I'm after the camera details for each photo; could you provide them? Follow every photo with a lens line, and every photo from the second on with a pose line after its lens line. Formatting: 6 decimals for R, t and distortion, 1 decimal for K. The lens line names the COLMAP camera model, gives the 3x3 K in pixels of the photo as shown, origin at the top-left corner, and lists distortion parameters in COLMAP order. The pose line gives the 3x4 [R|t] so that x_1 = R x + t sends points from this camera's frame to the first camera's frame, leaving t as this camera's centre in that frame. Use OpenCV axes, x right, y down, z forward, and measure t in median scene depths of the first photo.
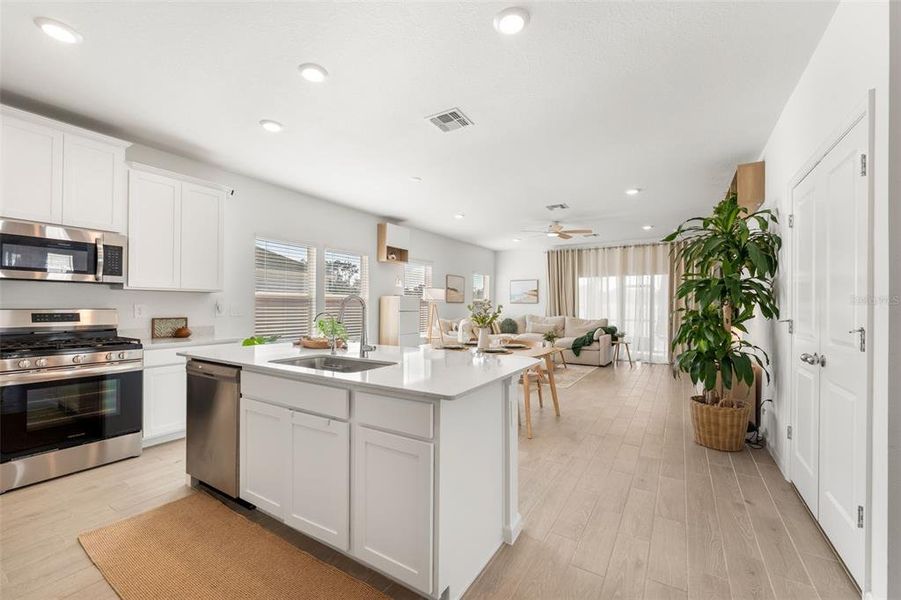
lens RADIAL K [[374.4, 0, 447.6], [0, 374.4, 306.2], [0, 0, 1]] dist [0.000300, 0.000001]
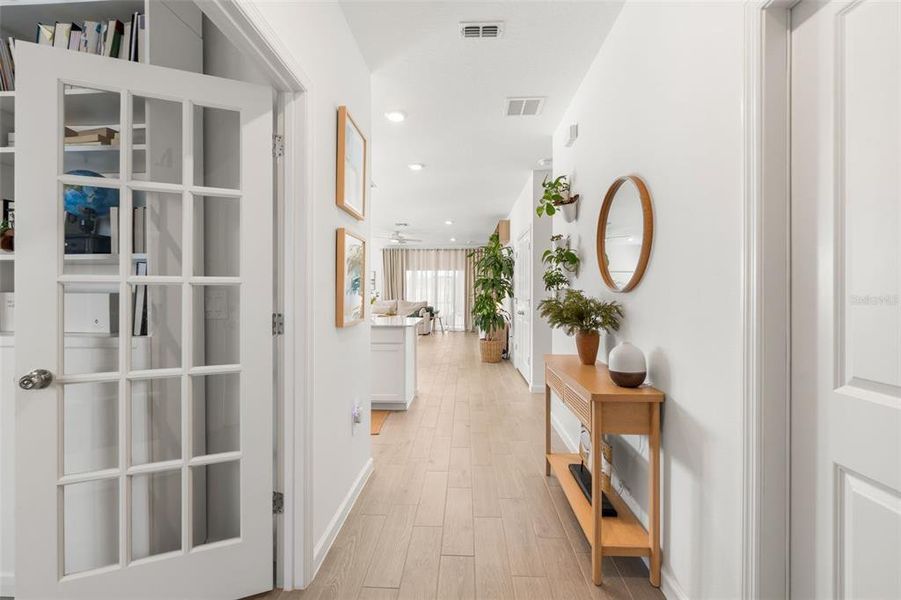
lens RADIAL K [[374.4, 0, 453.6], [0, 374.4, 292.8], [0, 0, 1]] dist [0.000300, 0.000001]
pose [[0.866337, -0.001625, 0.499458, -0.233677], [0.000806, 0.999998, 0.001856, -0.000003], [-0.499460, -0.001205, 0.866336, -0.328268]]
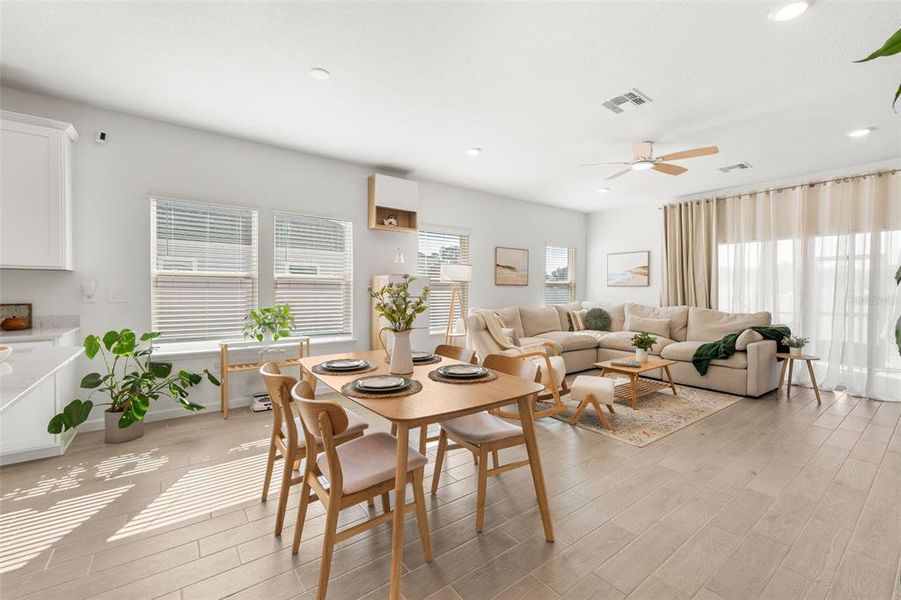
lens RADIAL K [[374.4, 0, 450.7], [0, 374.4, 296.0], [0, 0, 1]] dist [0.000300, 0.000001]
pose [[0.931853, 0.007191, -0.362765, 0.227678], [-0.002310, 0.999901, 0.013887, 0.001717], [0.362829, -0.012102, 0.931777, 0.366769]]
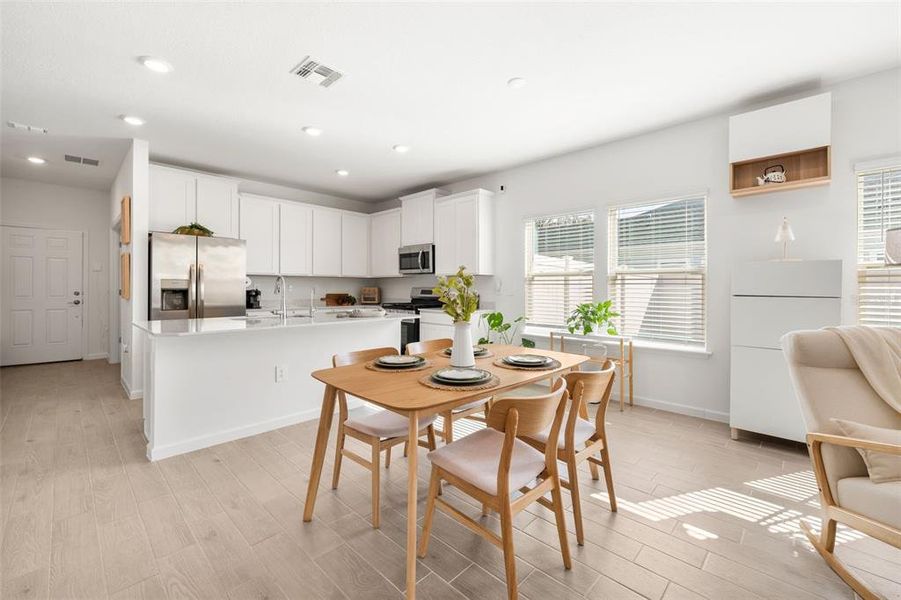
lens RADIAL K [[374.4, 0, 455.7], [0, 374.4, 289.4], [0, 0, 1]] dist [0.000300, 0.000001]
pose [[-0.204145, -0.000675, -0.978940, 0.387474], [-0.003903, 0.999992, 0.000124, 0.007416], [0.978933, 0.003846, -0.204146, 0.718747]]
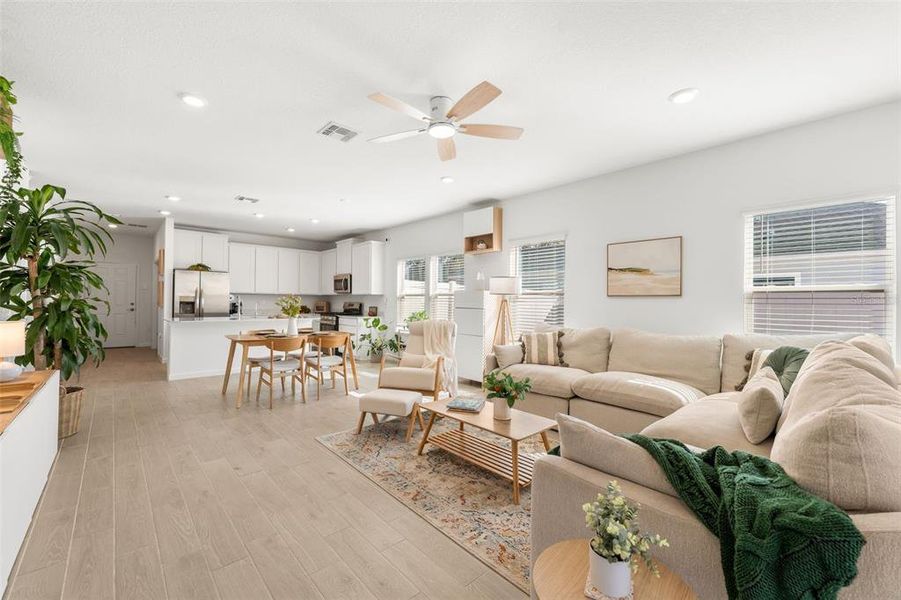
lens RADIAL K [[374.4, 0, 454.1], [0, 374.4, 301.2], [0, 0, 1]] dist [0.000300, 0.000001]
pose [[-0.269011, -0.008231, -0.963102, 0.717465], [-0.012938, 0.999904, -0.004932, 0.002569], [0.963050, 0.011133, -0.269092, 1.181067]]
